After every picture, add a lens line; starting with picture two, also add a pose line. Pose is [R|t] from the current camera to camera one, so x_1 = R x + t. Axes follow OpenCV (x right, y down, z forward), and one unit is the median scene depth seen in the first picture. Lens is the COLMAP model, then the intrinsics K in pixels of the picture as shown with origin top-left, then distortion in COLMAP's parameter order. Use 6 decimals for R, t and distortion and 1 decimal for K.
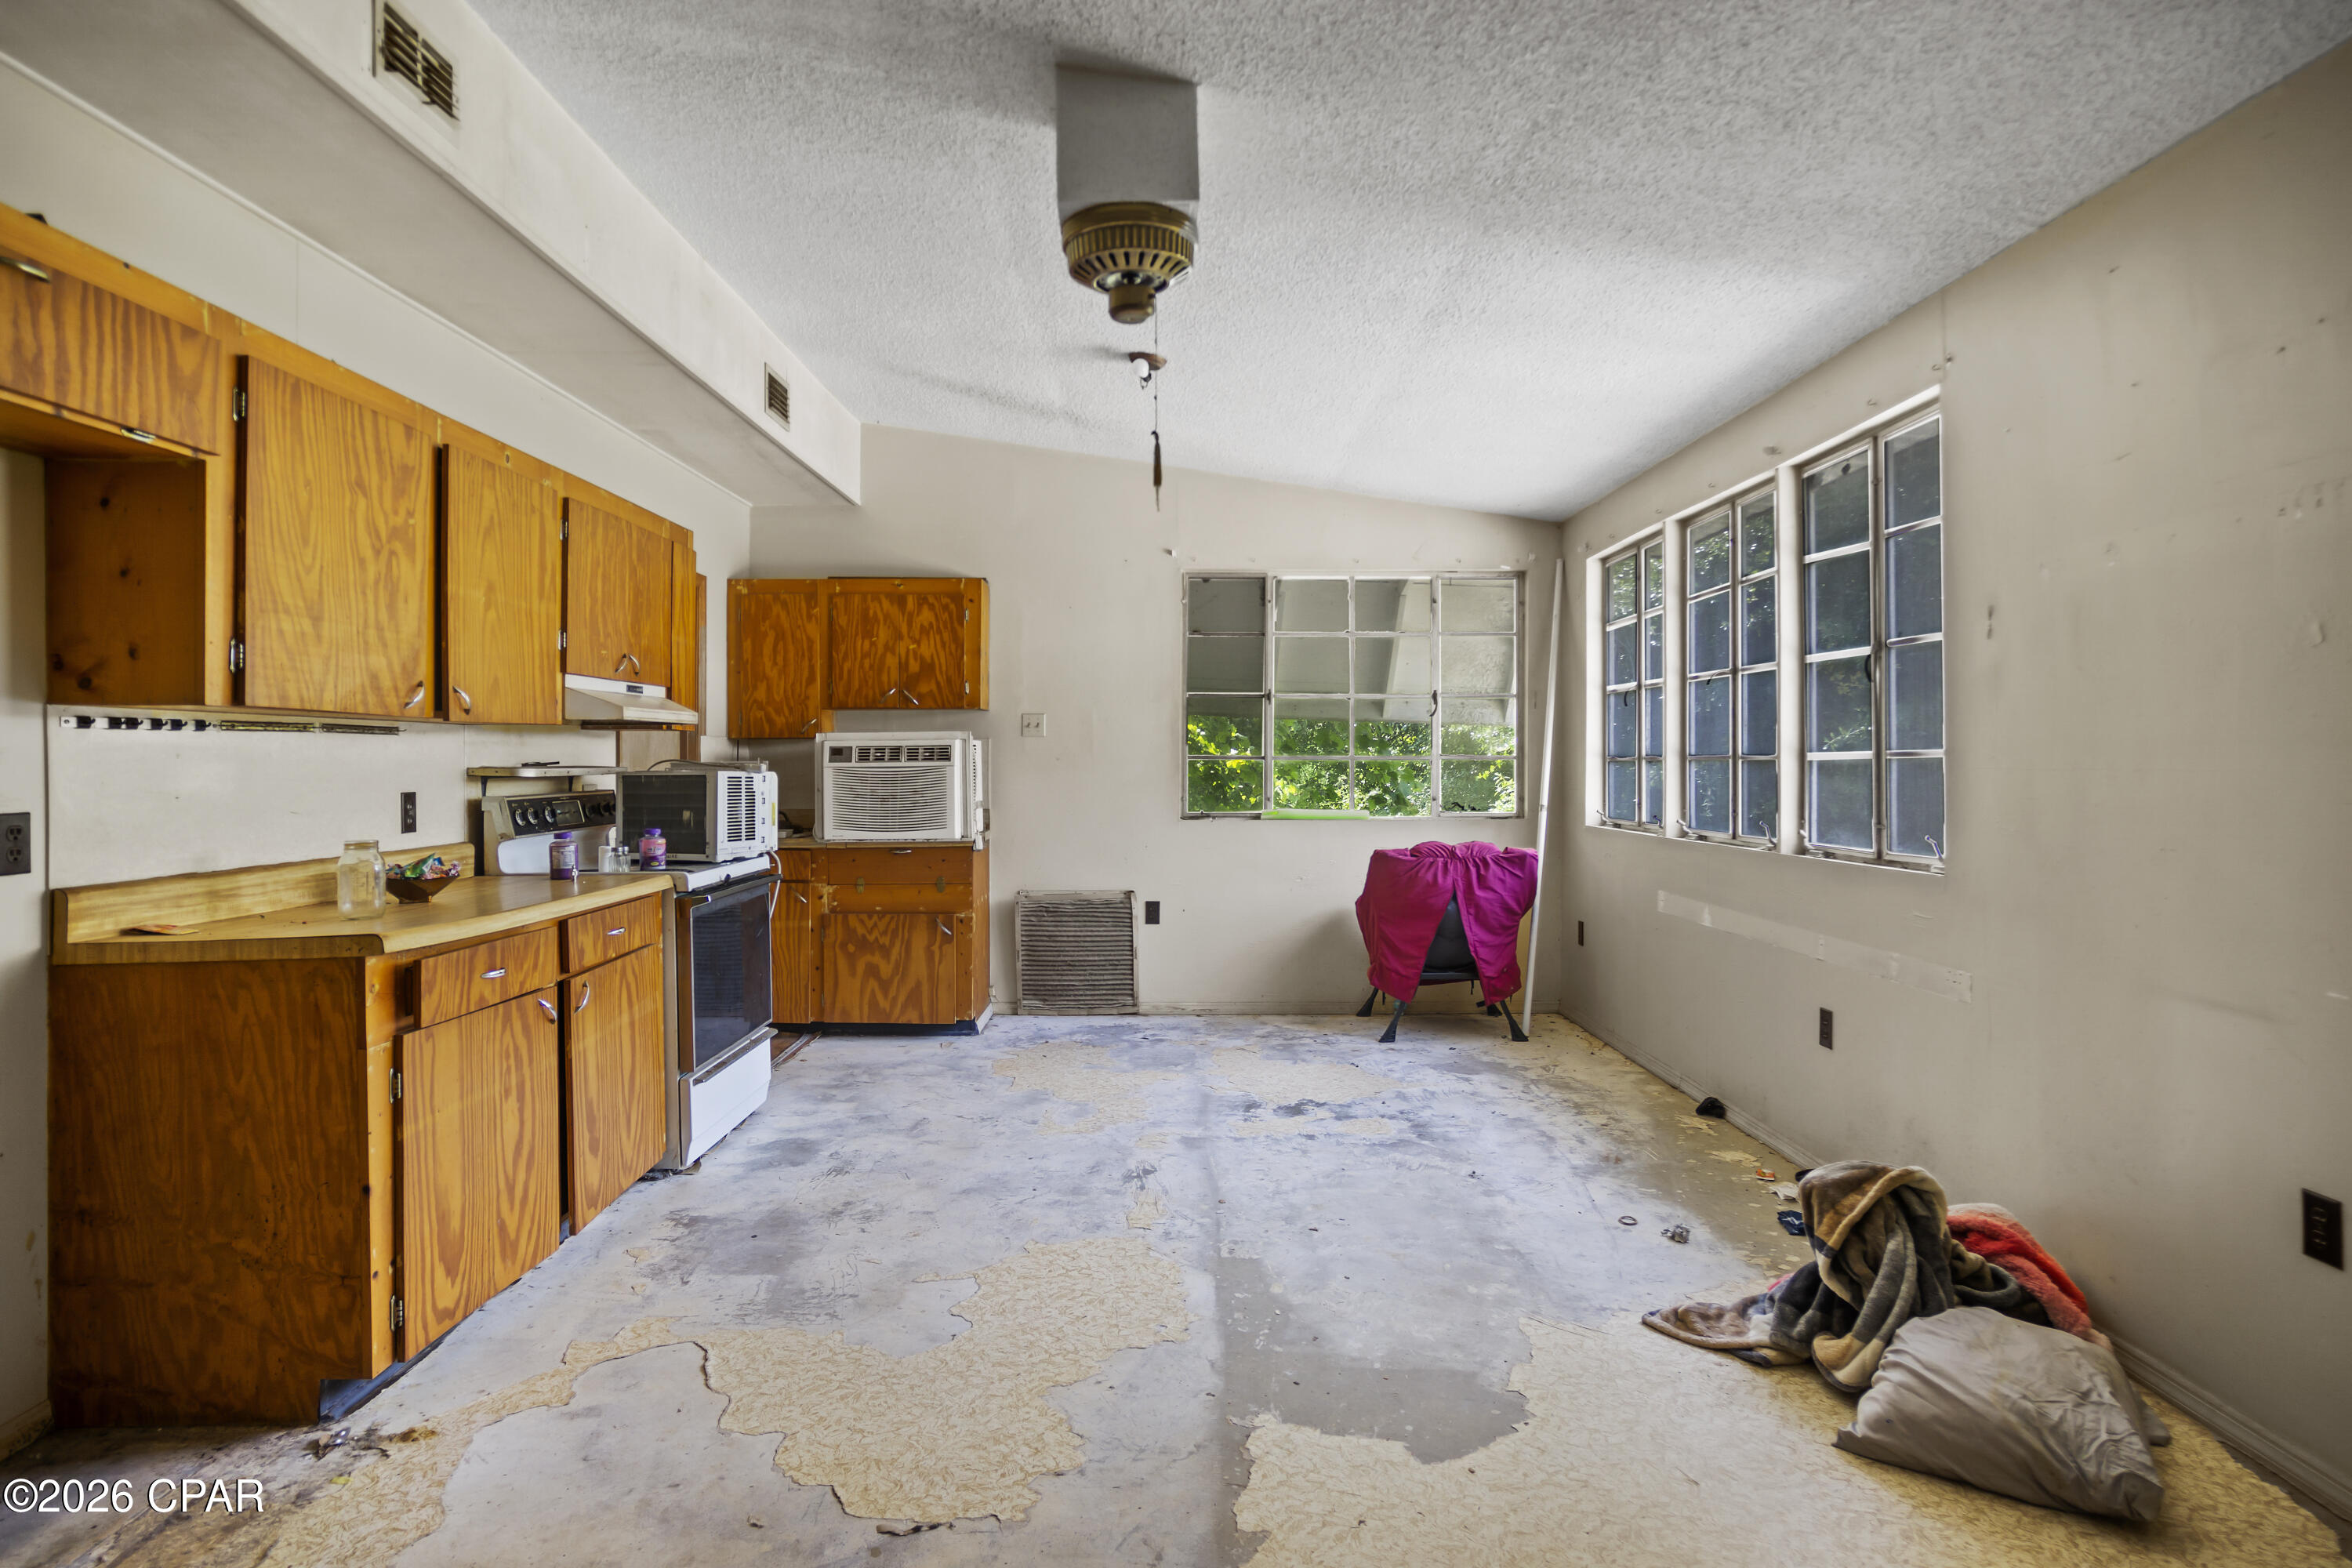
lens RADIAL K [[1251.8, 0, 1177.5], [0, 1251.8, 764.8], [0, 0, 1]] dist [0.002893, 0.000305]
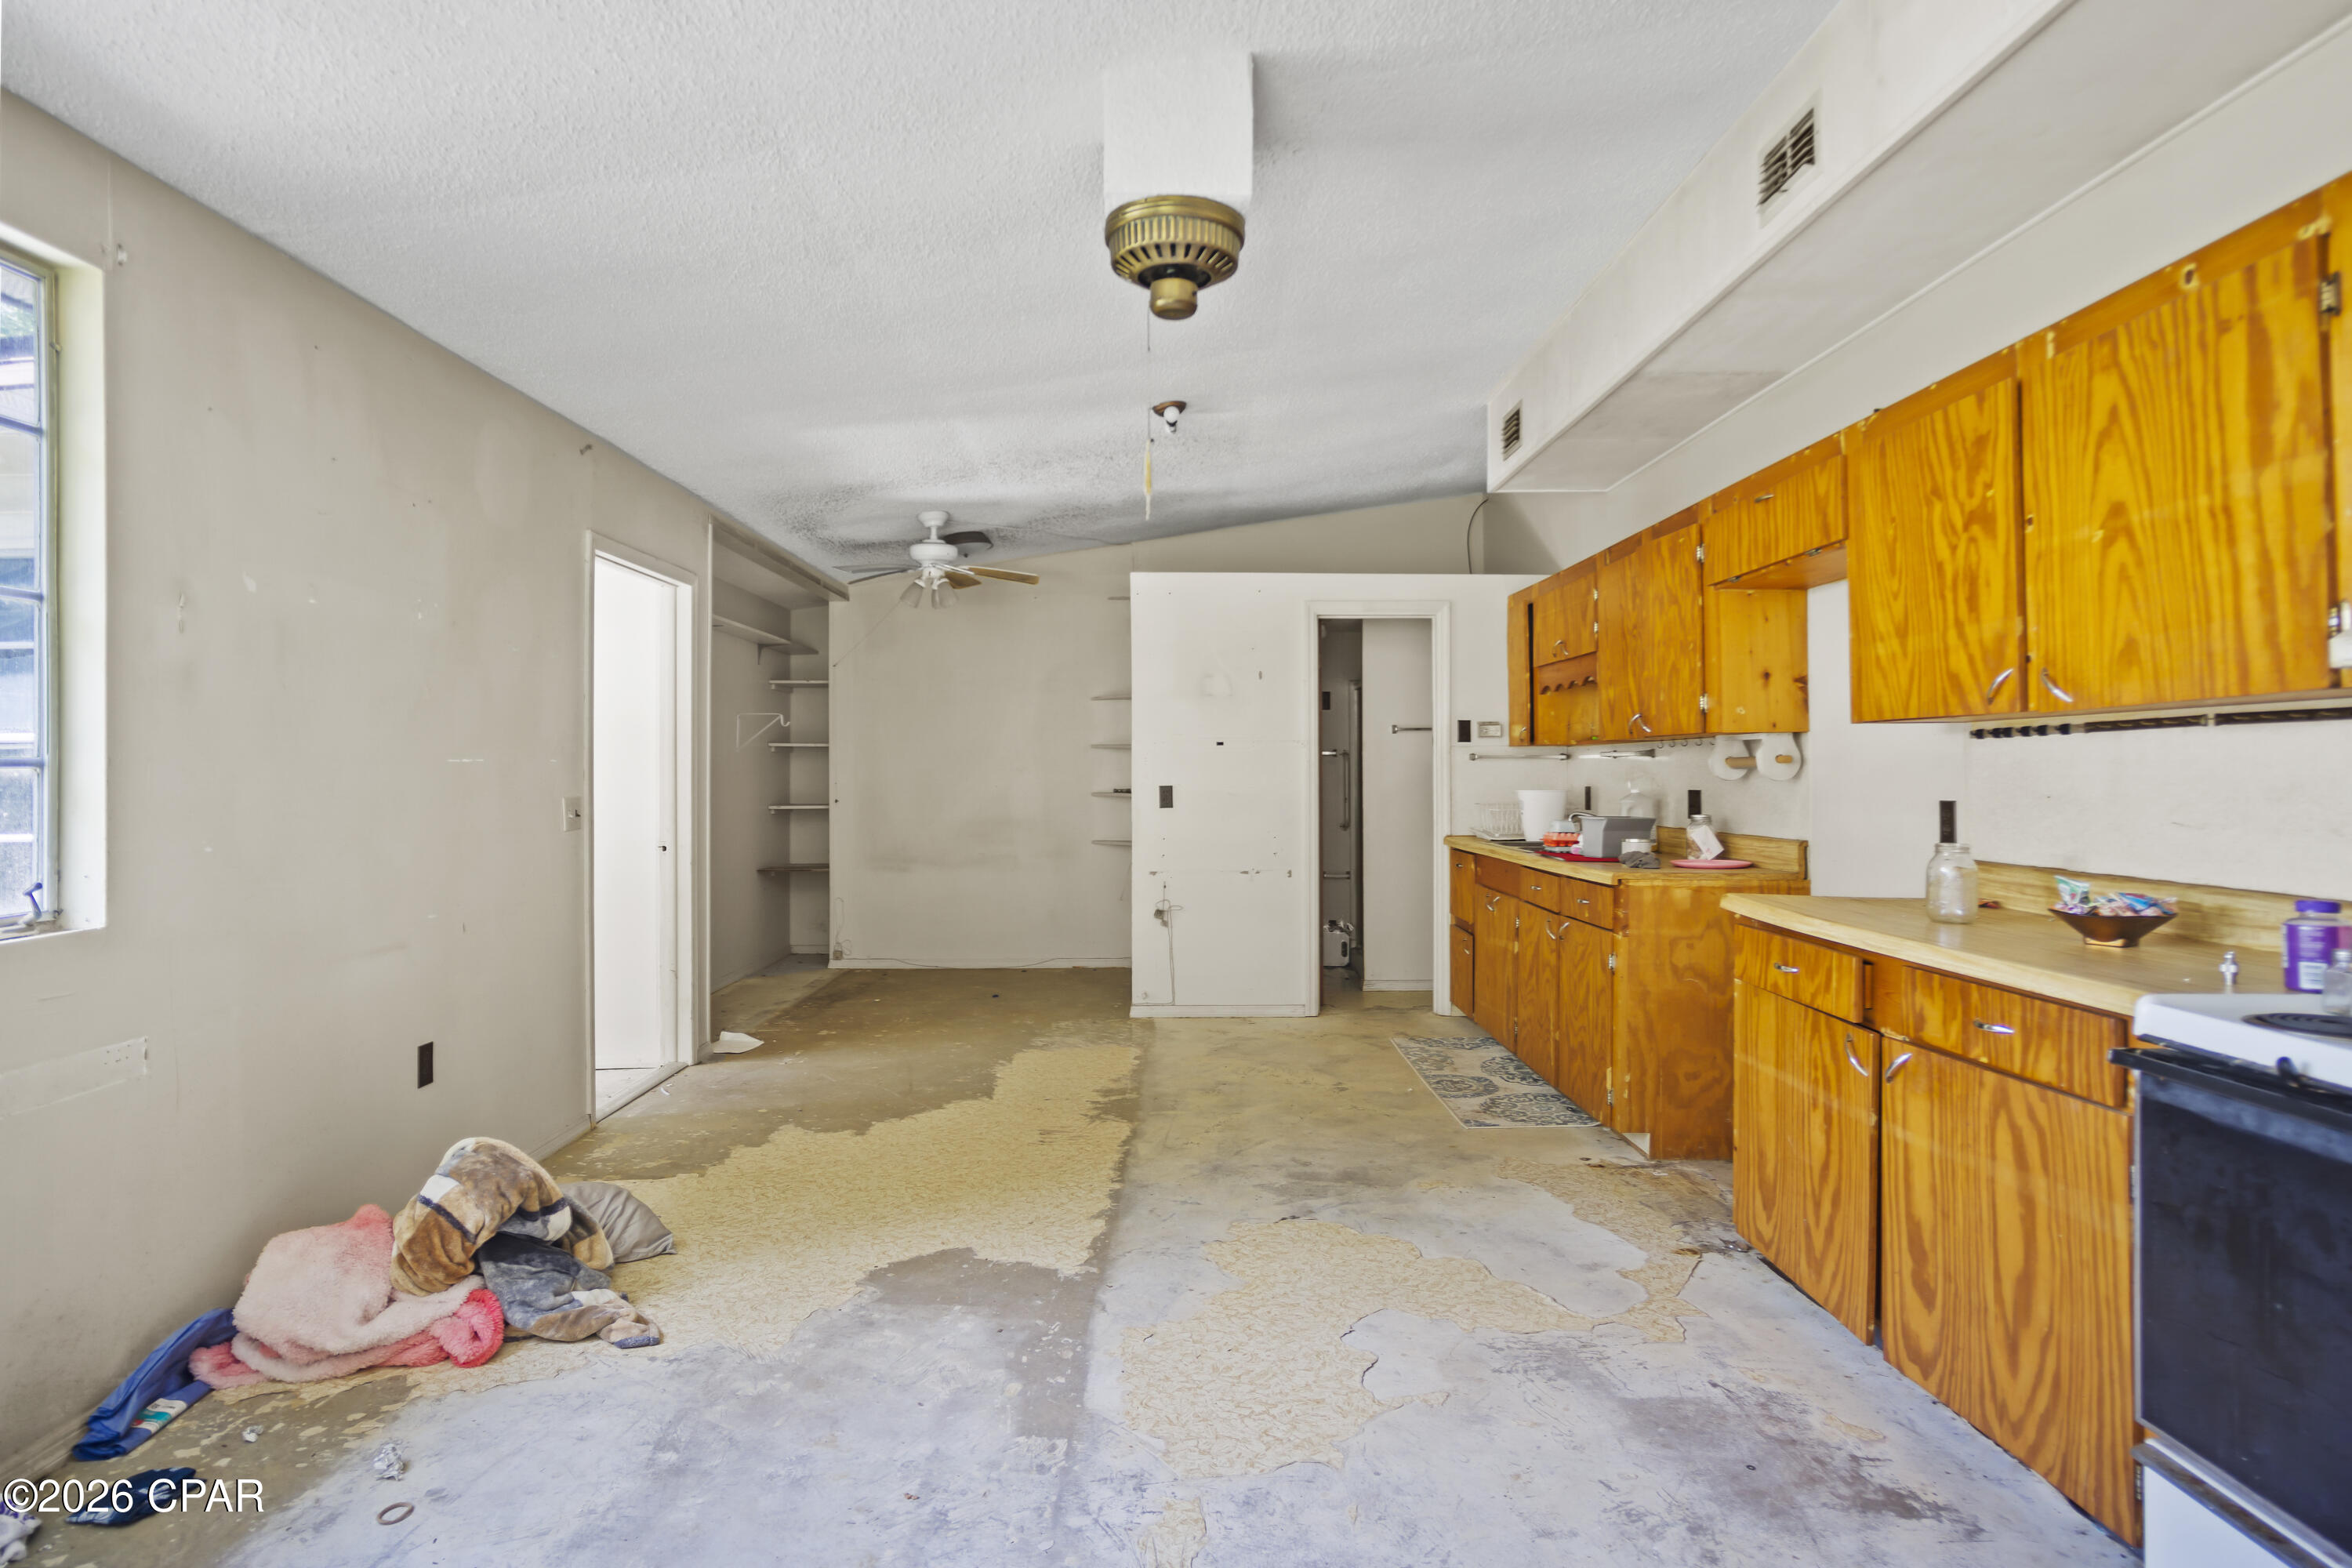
lens RADIAL K [[1251.8, 0, 1177.5], [0, 1251.8, 764.8], [0, 0, 1]] dist [0.002893, 0.000305]
pose [[-0.999967, 0.005866, -0.005553, -0.031158], [0.005881, 0.999979, -0.002594, -0.003313], [0.005538, -0.002627, -0.999981, 1.927177]]
